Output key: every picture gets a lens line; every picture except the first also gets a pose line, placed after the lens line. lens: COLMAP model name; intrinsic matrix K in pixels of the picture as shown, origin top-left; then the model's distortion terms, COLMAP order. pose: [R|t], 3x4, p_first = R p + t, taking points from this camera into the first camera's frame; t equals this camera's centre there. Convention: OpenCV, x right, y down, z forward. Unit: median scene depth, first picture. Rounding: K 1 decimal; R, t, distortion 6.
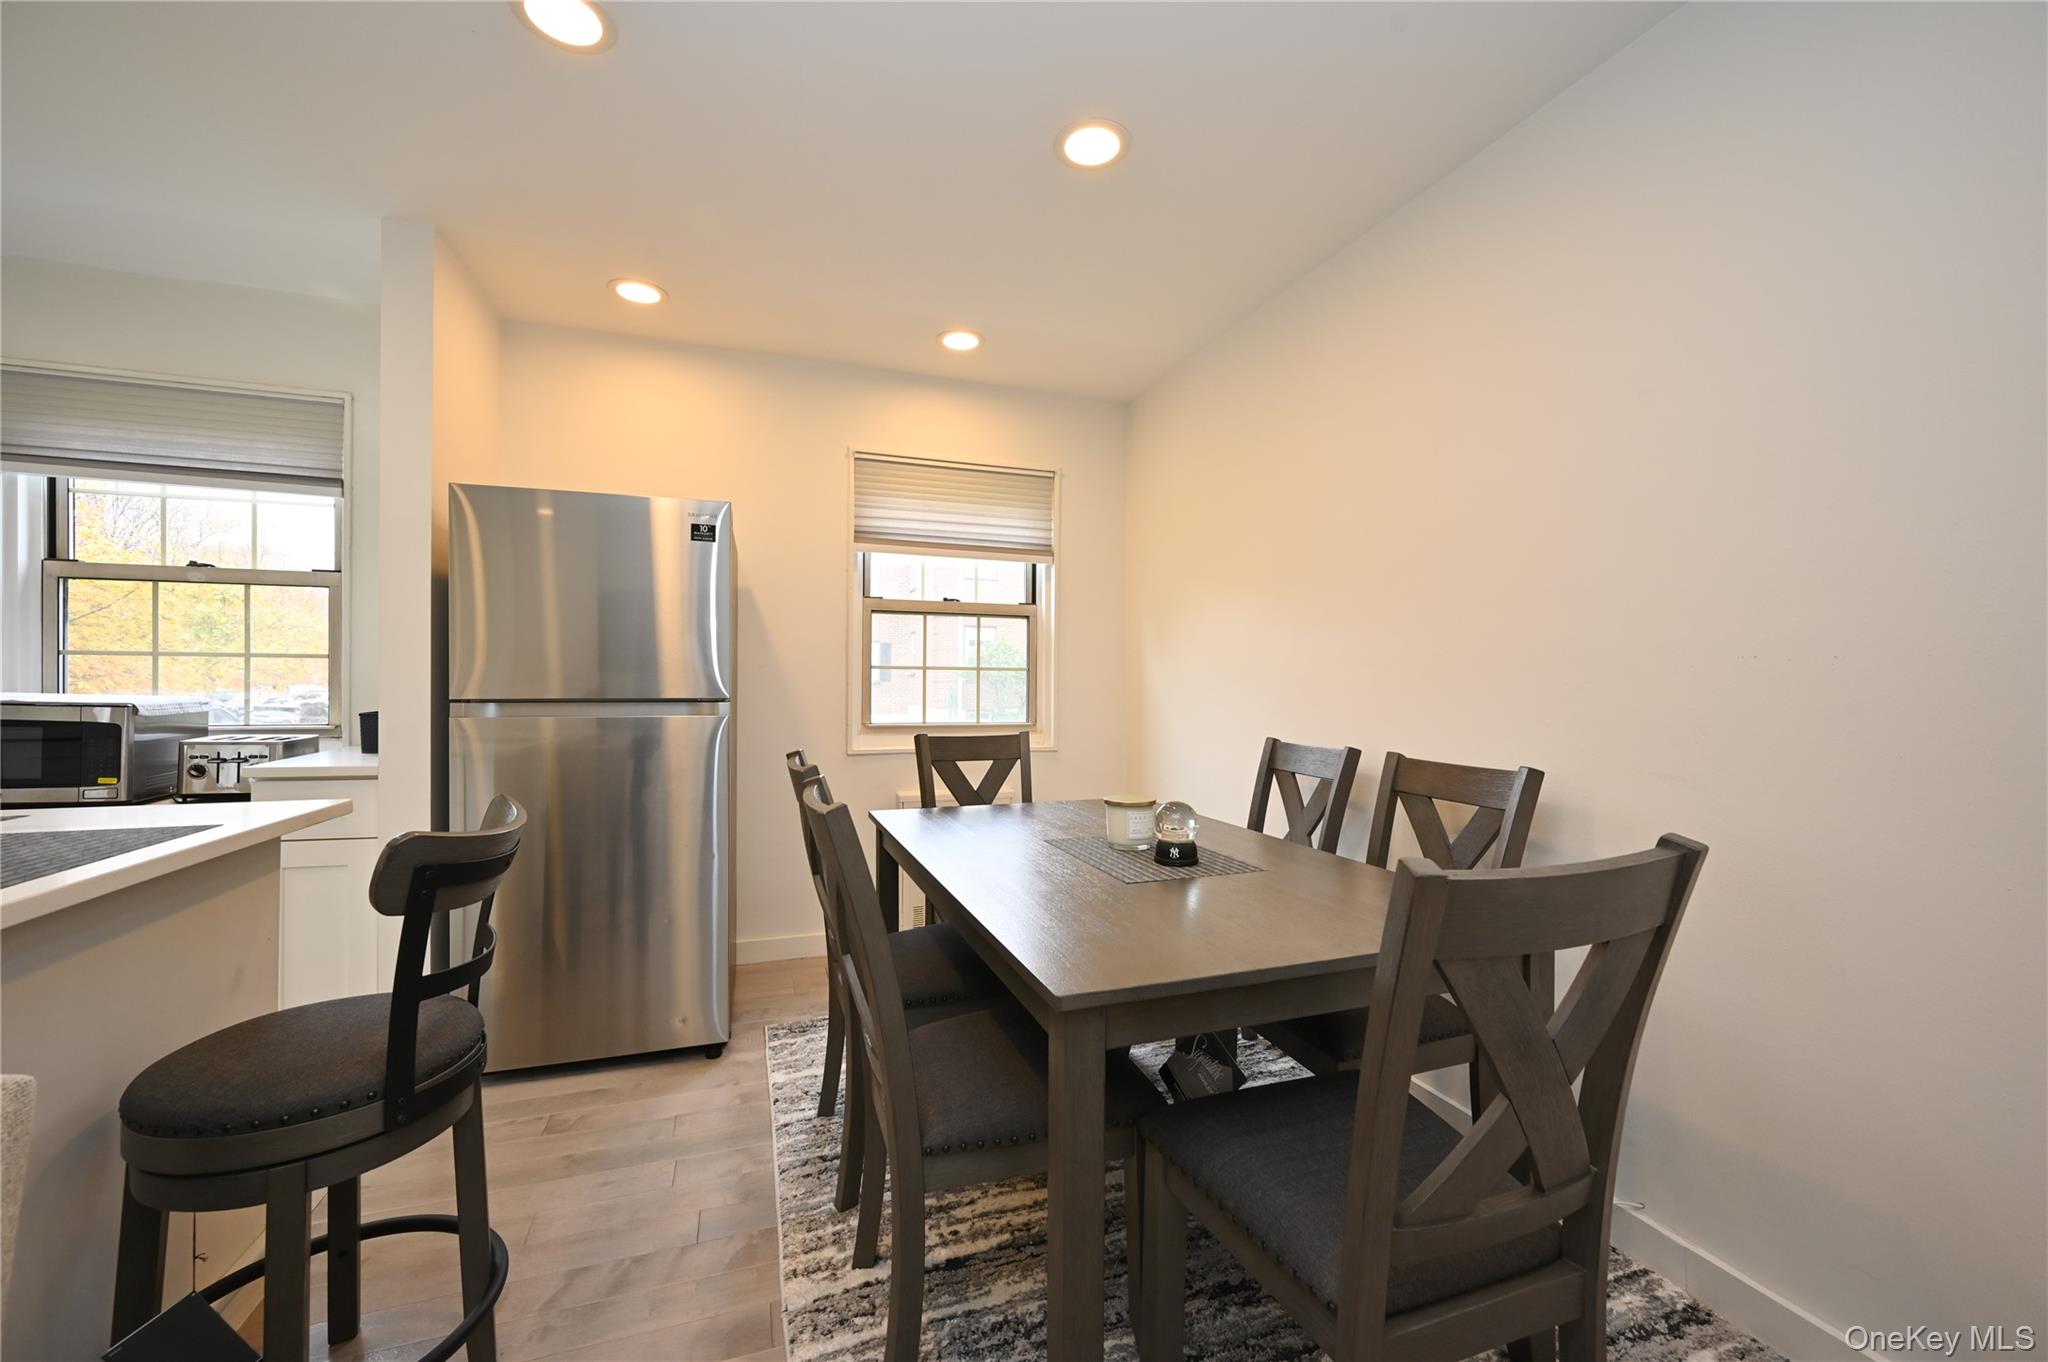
lens RADIAL K [[829.6, 0, 1016.6], [0, 829.6, 682.6], [0, 0, 1]] dist [0.017571, -0.000064]
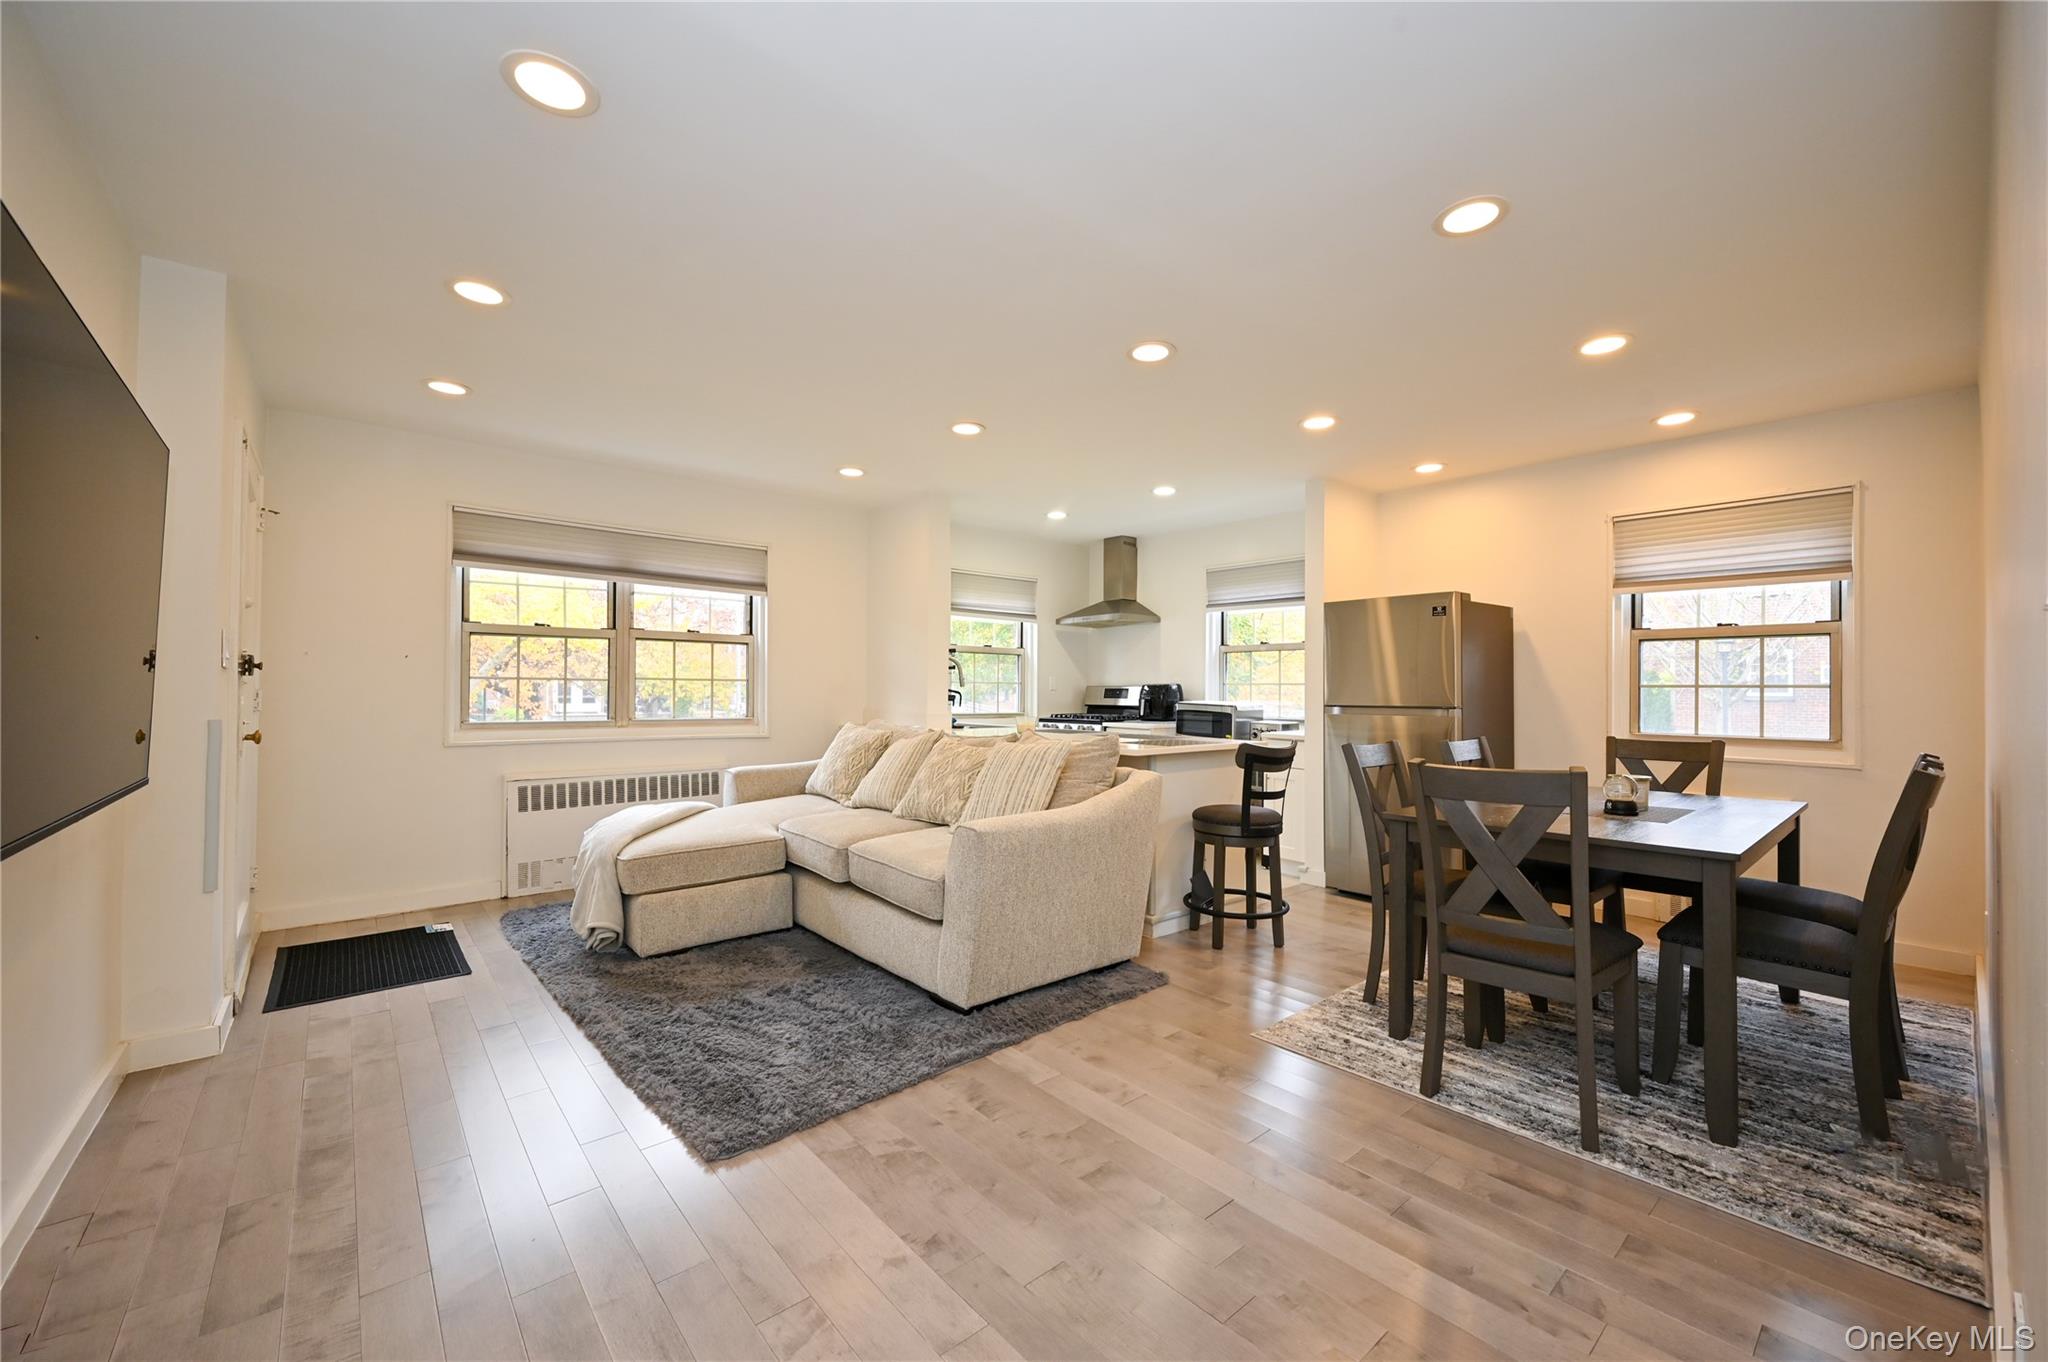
lens RADIAL K [[797.9, 0, 1029.6], [0, 797.9, 682.3], [0, 0, 1]] dist [0.000491, 0.000150]
pose [[0.382670, -0.015866, -0.923749, 0.696819], [-0.007284, 0.999770, -0.020190, 0.007795], [0.923857, 0.014455, 0.382466, -0.345276]]
